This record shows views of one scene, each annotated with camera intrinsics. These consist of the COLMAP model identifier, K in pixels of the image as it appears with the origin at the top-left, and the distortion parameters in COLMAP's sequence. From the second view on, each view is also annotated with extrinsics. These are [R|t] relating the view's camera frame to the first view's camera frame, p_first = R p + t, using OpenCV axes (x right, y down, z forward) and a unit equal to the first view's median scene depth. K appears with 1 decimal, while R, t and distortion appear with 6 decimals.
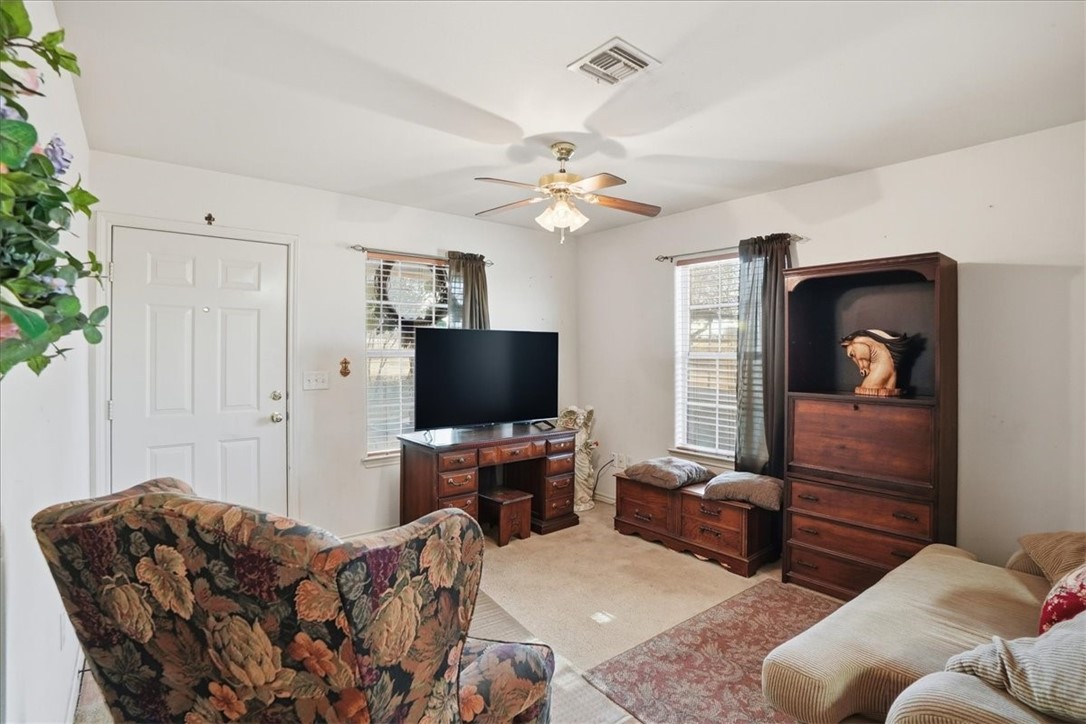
lens RADIAL K [[511.7, 0, 548.3], [0, 511.7, 353.5], [0, 0, 1]] dist [-0.044762, 0.002091]
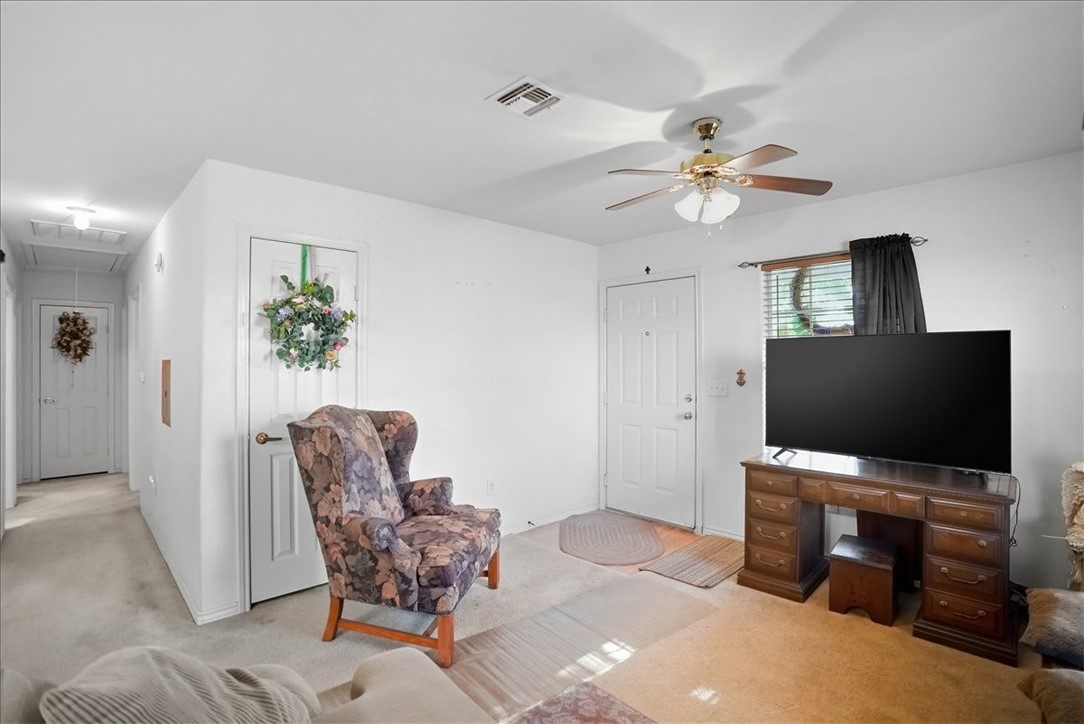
lens RADIAL K [[510.8, 0, 541.1], [0, 510.8, 361.4], [0, 0, 1]] dist [-0.044762, 0.002091]
pose [[0.090192, -0.004238, -0.995915, 0.646560], [-0.004855, 0.999977, -0.004695, -0.000055], [0.995913, 0.005258, 0.090169, 0.492841]]
